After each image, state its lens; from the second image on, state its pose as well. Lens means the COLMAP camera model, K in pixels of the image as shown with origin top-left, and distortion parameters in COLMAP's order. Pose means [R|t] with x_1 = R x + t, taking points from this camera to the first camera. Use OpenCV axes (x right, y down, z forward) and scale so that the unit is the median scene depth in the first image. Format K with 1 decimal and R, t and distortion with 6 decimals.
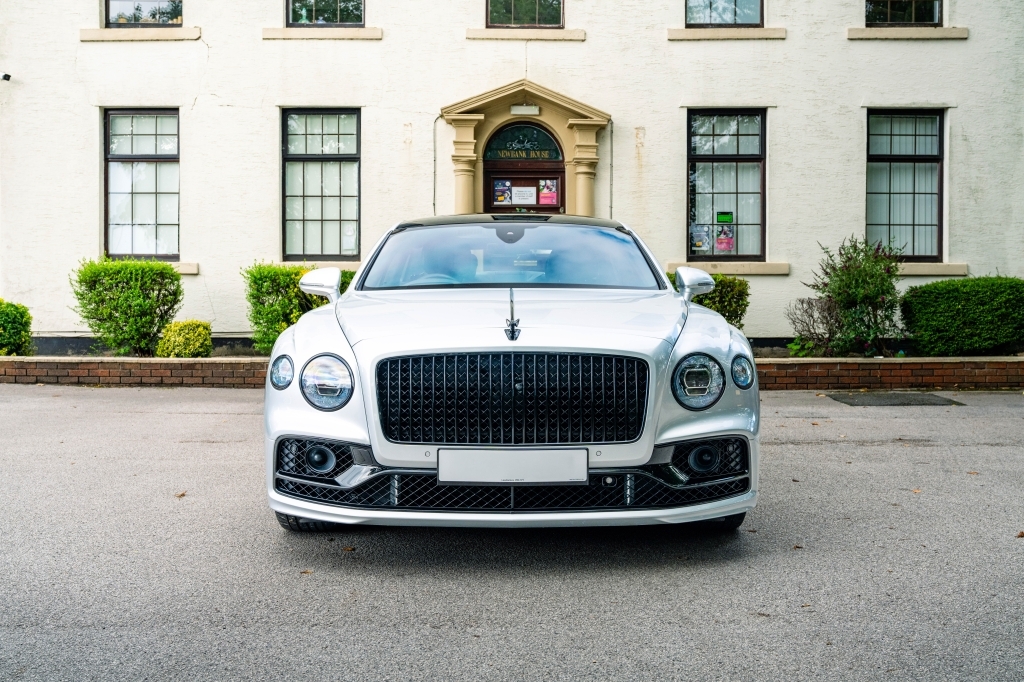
lens RADIAL K [[1043.8, 0, 512.0], [0, 1043.8, 341.0], [0, 0, 1]] dist [-0.015812, 0.123616]
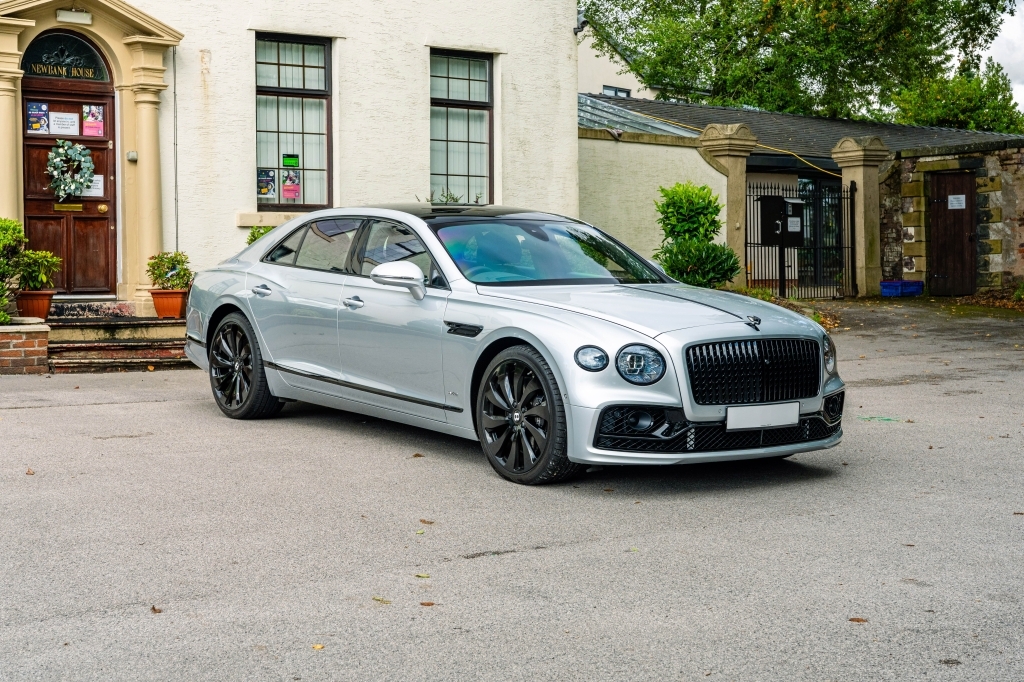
lens RADIAL K [[1533.4, 0, 460.6], [0, 1533.4, 347.5], [0, 0, 1]] dist [0.002985, 0.241946]
pose [[0.829159, -0.032332, 0.558077, -0.403665], [0.008480, 0.998939, 0.045275, -0.020303], [-0.558949, -0.032807, 0.828553, -0.143415]]
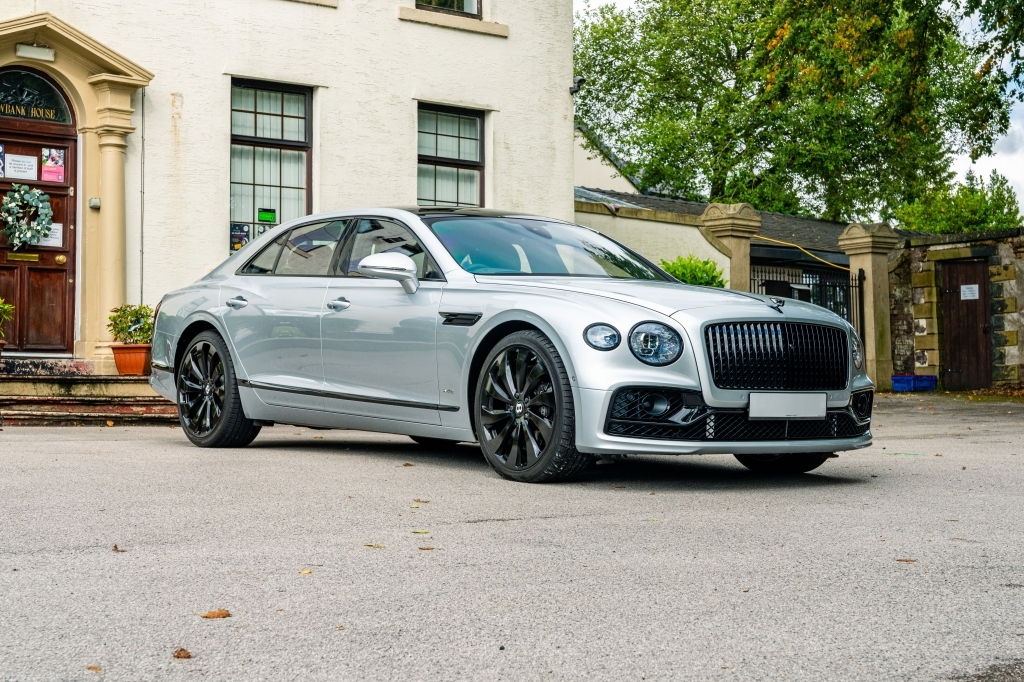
lens RADIAL K [[1635.0, 0, 512.0], [0, 1635.0, 341.0], [0, 0, 1]] dist [0.022008, 0.123022]
pose [[0.804429, 0.021963, 0.593643, -0.400092], [0.003131, 0.999146, -0.041207, 0.031684], [-0.594040, 0.035007, 0.803673, -0.127760]]
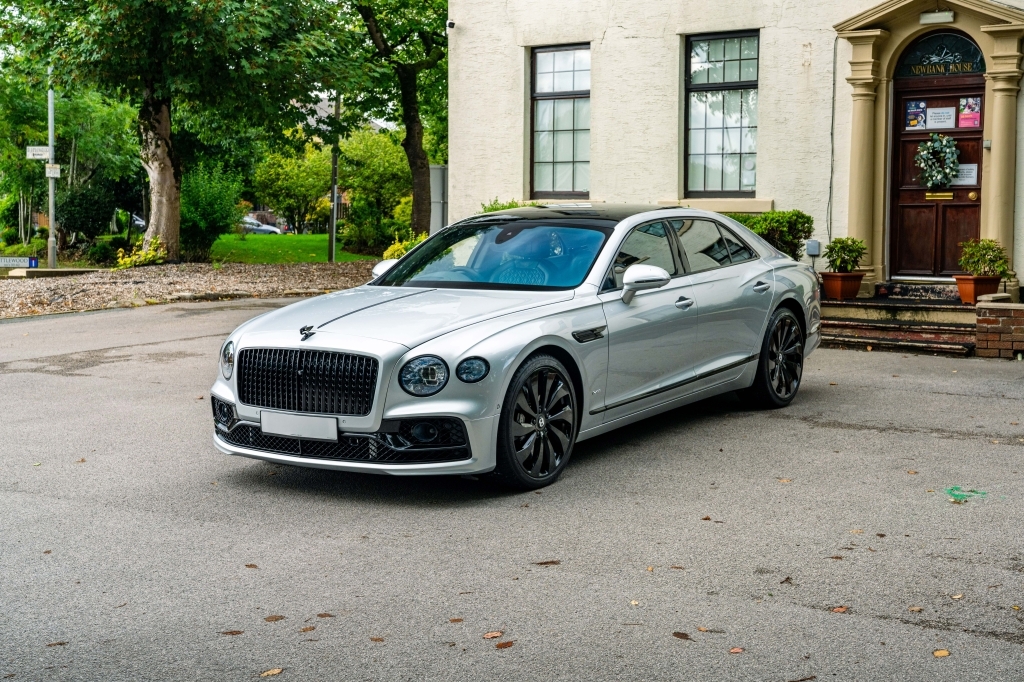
lens RADIAL K [[1347.7, 0, 585.2], [0, 1347.7, 342.4], [0, 0, 1]] dist [0.018328, 0.450070]
pose [[0.859027, 0.047484, -0.509724, 0.342246], [-0.010194, 0.997078, 0.075704, -0.038187], [0.511830, -0.059836, 0.857001, -0.111950]]
